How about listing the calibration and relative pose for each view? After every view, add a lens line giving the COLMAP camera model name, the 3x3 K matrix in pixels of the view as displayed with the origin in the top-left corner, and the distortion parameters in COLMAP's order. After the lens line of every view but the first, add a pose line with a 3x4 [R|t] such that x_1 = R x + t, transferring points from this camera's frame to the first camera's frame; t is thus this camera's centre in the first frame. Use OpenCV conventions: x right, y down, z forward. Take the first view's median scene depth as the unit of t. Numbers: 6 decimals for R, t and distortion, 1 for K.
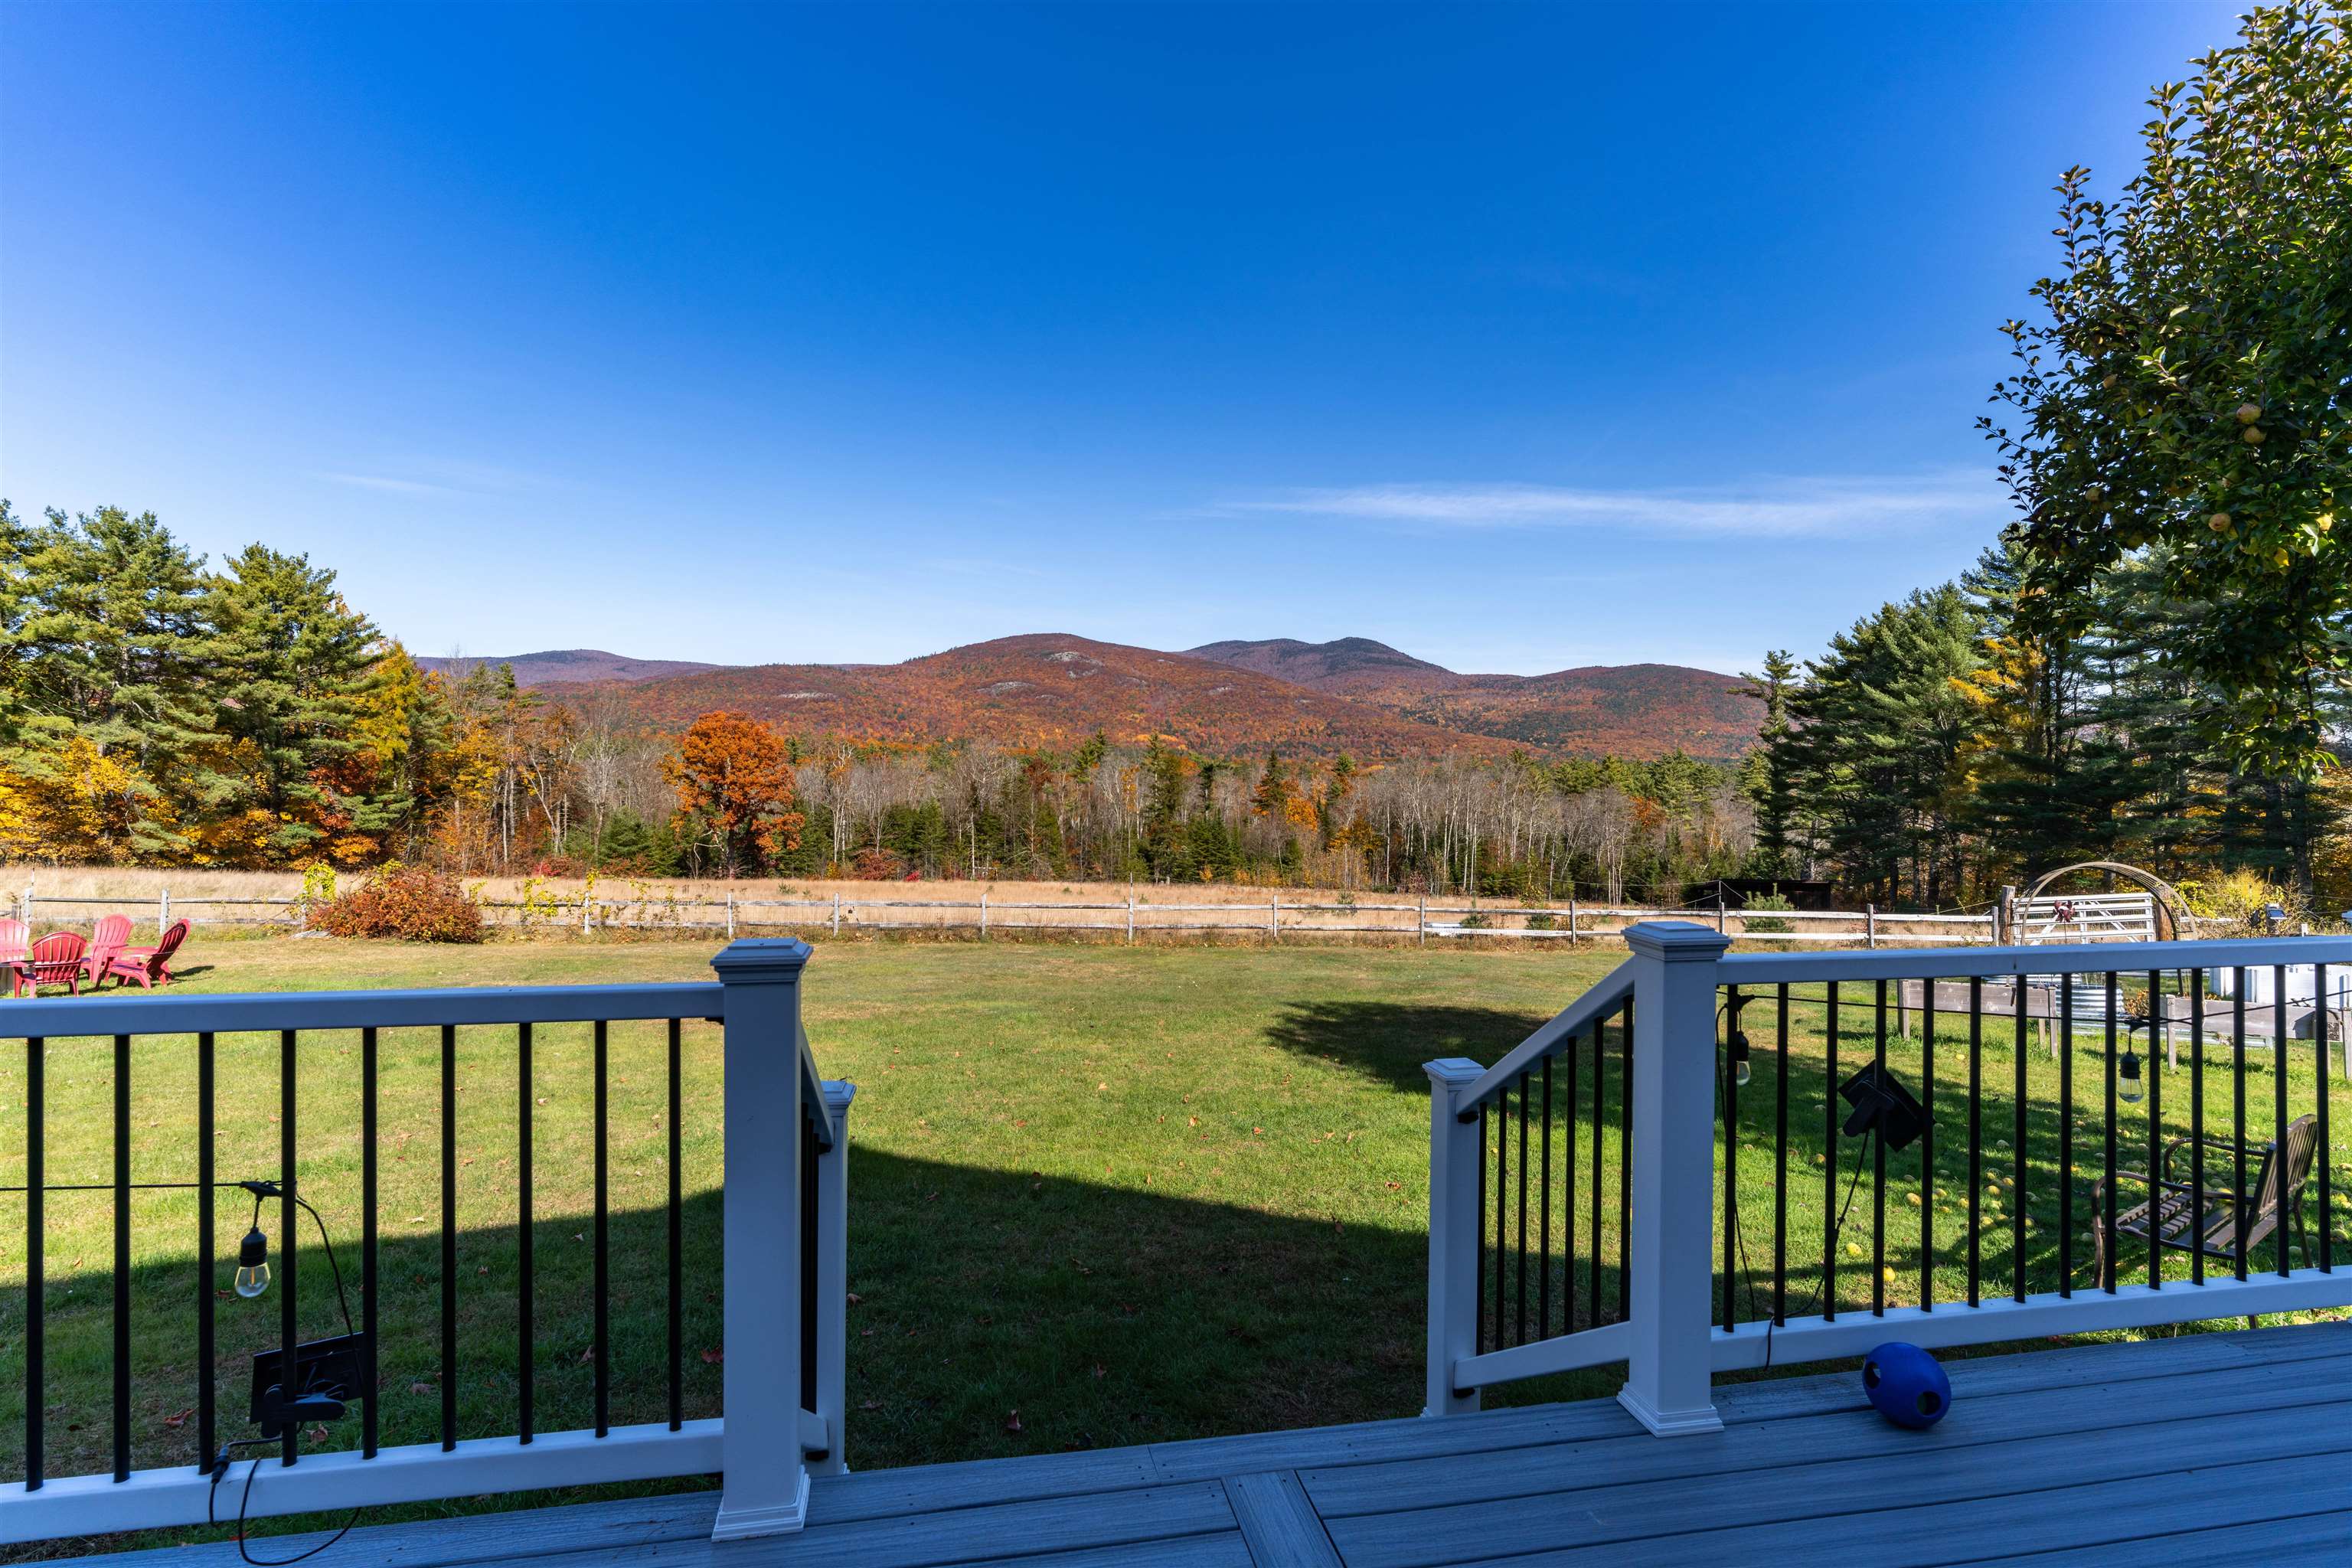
lens RADIAL K [[1199.5, 0, 1178.1], [0, 1199.5, 782.2], [0, 0, 1]] dist [0.004135, -0.000714]
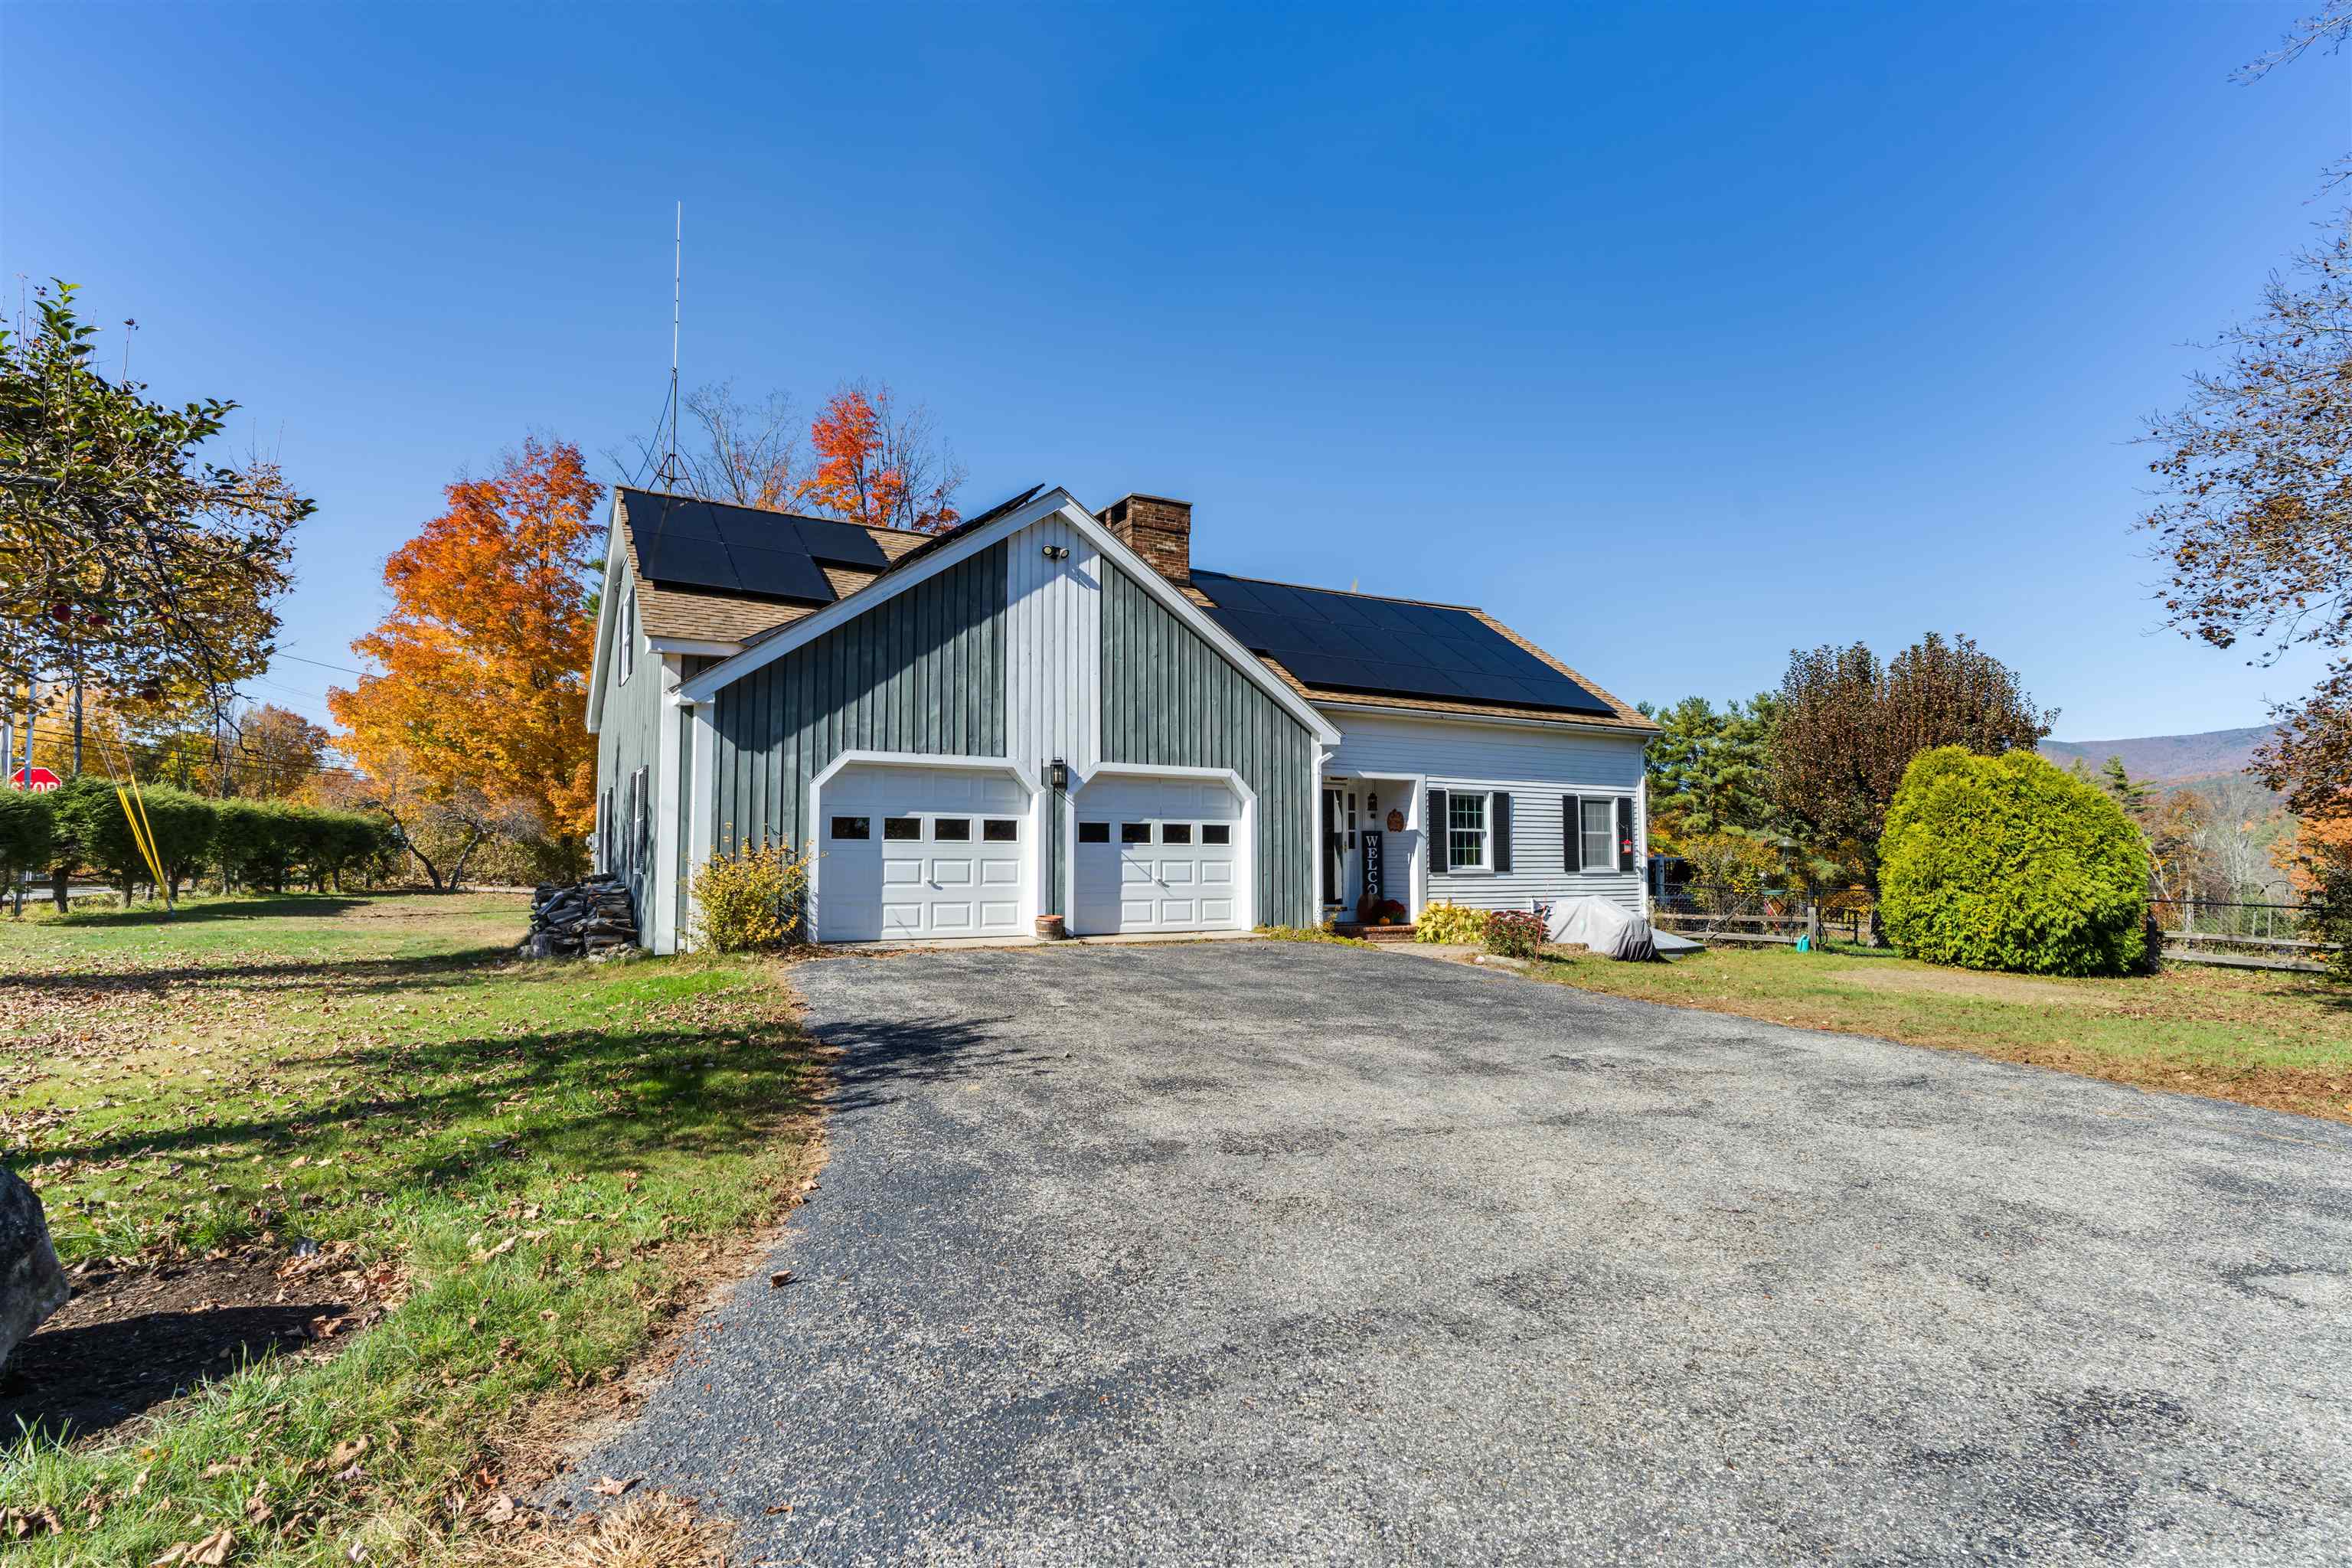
lens RADIAL K [[1208.5, 0, 1165.4], [0, 1208.5, 783.7], [0, 0, 1]] dist [0.000461, 0.002766]
pose [[0.304220, -0.072418, -0.949845, 0.202838], [0.001022, 0.997130, -0.075696, 0.005392], [0.952601, 0.022058, 0.303421, -0.123306]]
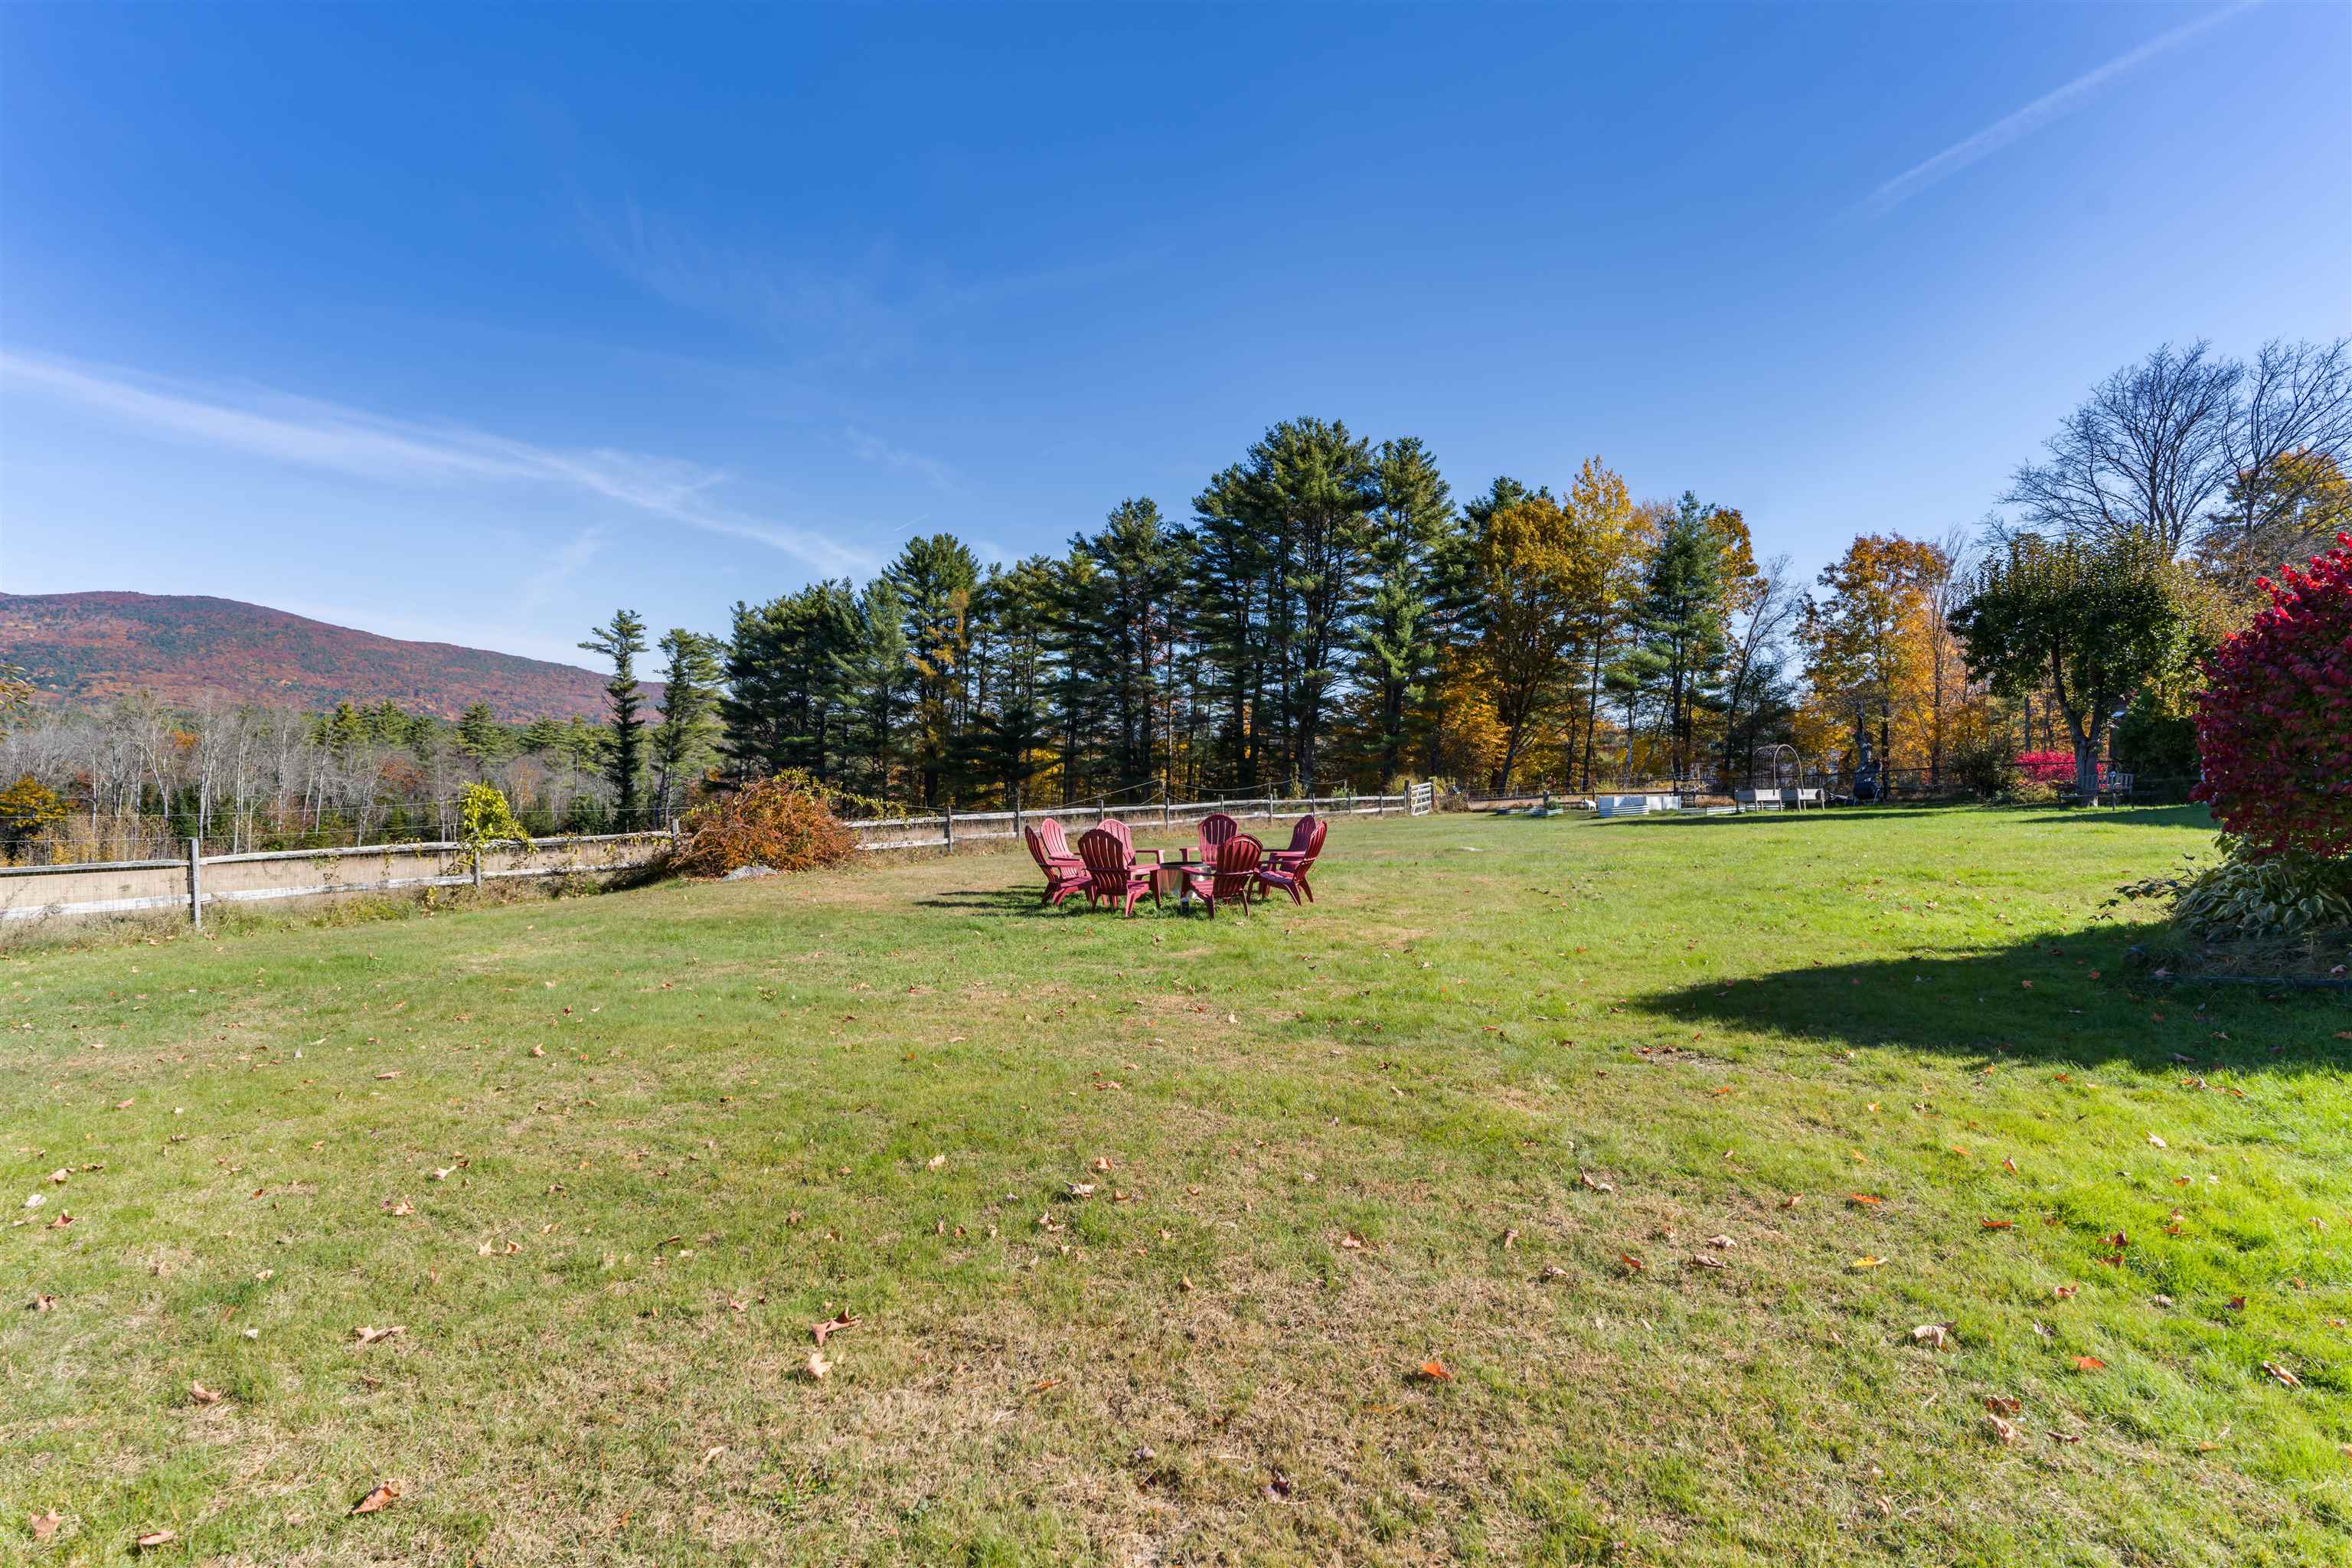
lens RADIAL K [[1208.5, 0, 1162.7], [0, 1208.5, 774.9], [0, 0, 1]] dist [0.000461, 0.002766]
pose [[0.498736, -0.011363, 0.866679, -0.209443], [-0.012219, 0.999723, 0.020139, 0.008254], [-0.866668, -0.020634, 0.498459, 0.076479]]
